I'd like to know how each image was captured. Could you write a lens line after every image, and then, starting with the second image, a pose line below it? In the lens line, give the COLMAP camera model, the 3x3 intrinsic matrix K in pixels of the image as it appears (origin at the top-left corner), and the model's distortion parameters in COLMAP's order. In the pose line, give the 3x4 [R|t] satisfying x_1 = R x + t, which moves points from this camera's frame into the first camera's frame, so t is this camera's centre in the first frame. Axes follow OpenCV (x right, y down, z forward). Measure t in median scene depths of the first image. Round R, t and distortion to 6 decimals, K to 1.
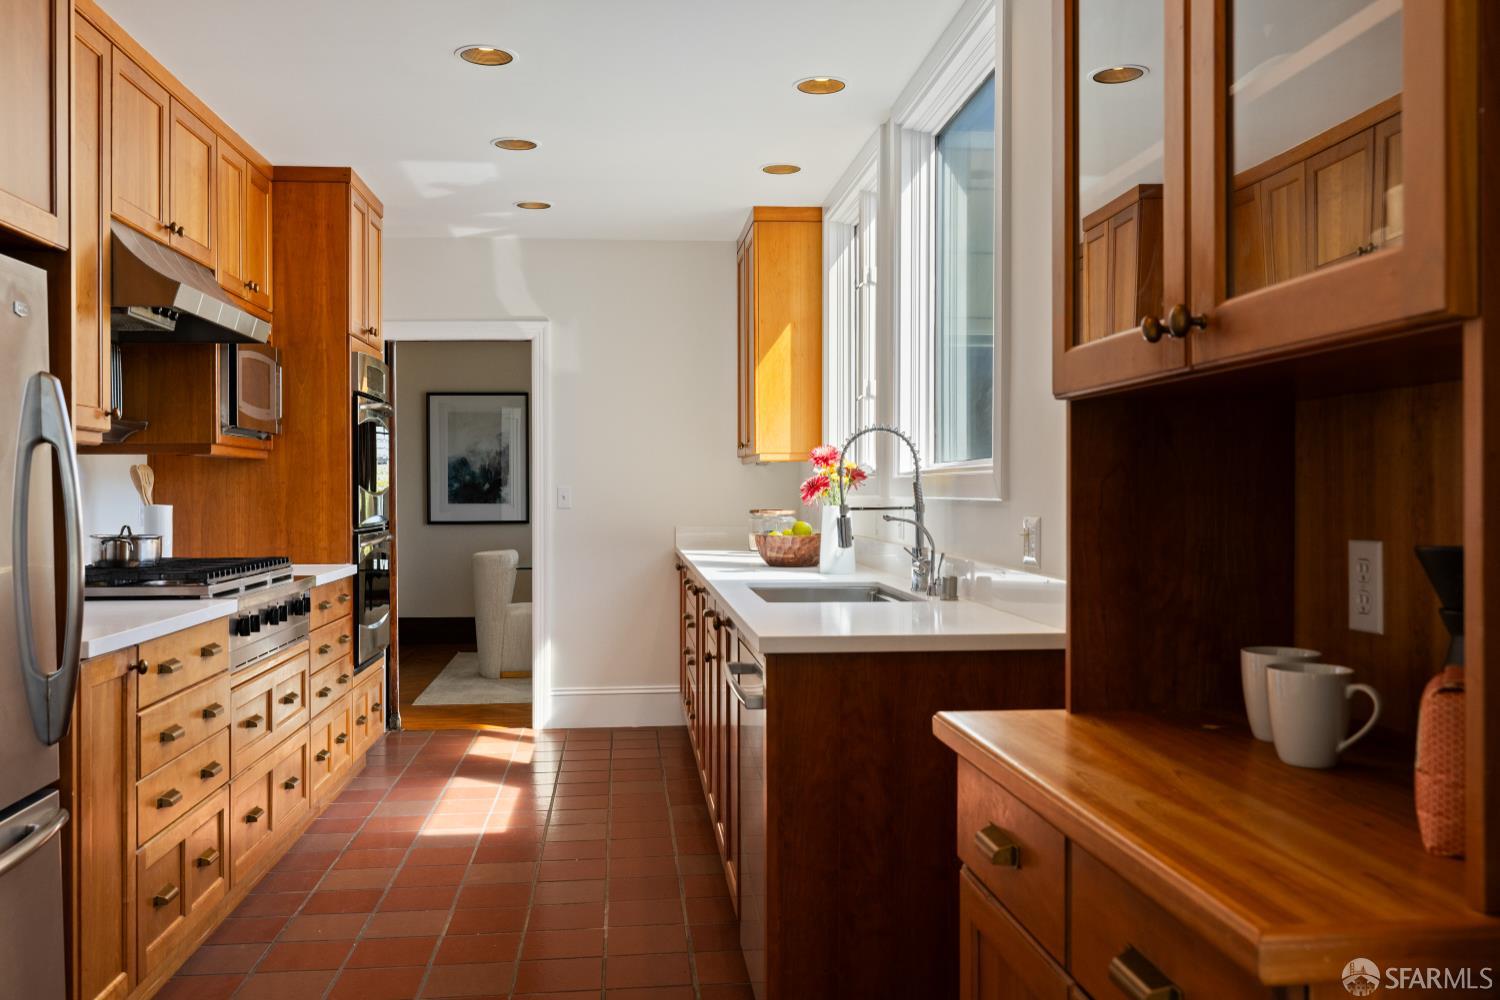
lens RADIAL K [[1332.4, 0, 750.0], [0, 1332.4, 500.0], [0, 0, 1]] dist [-0.002365, -0.000229]
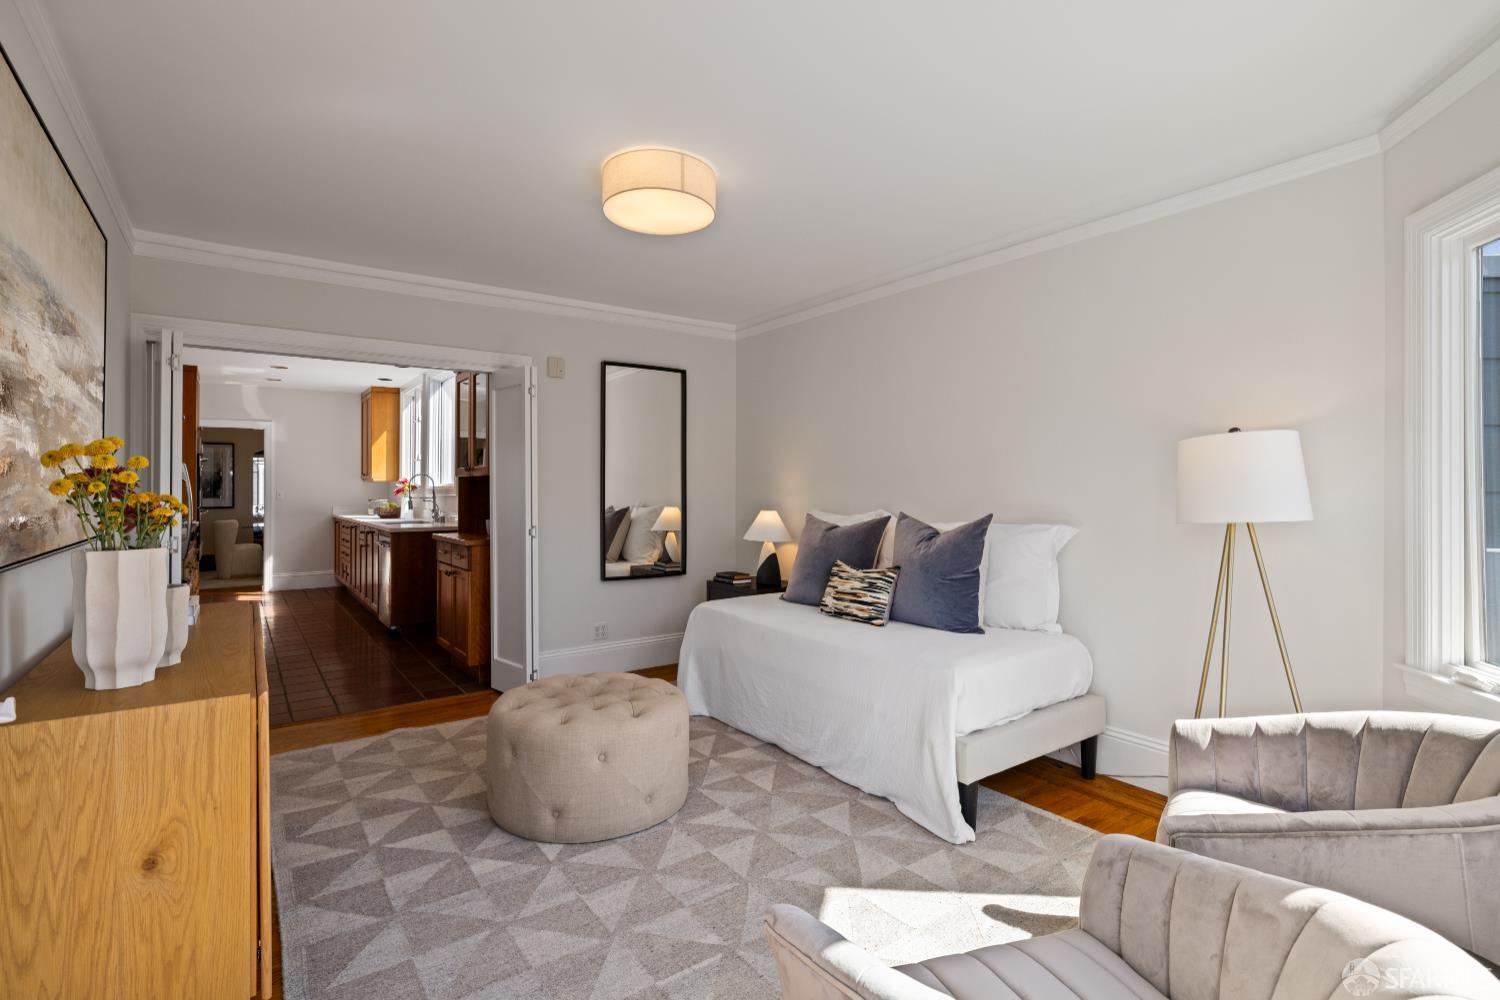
lens RADIAL K [[703.7, 0, 747.7], [0, 703.7, 494.0], [0, 0, 1]] dist [-0.010331, 0.000345]
pose [[0.862876, 0.001695, 0.505413, -0.067073], [0.000403, 0.999992, -0.004041, 0.002811], [-0.505416, 0.003690, 0.862868, -0.712809]]
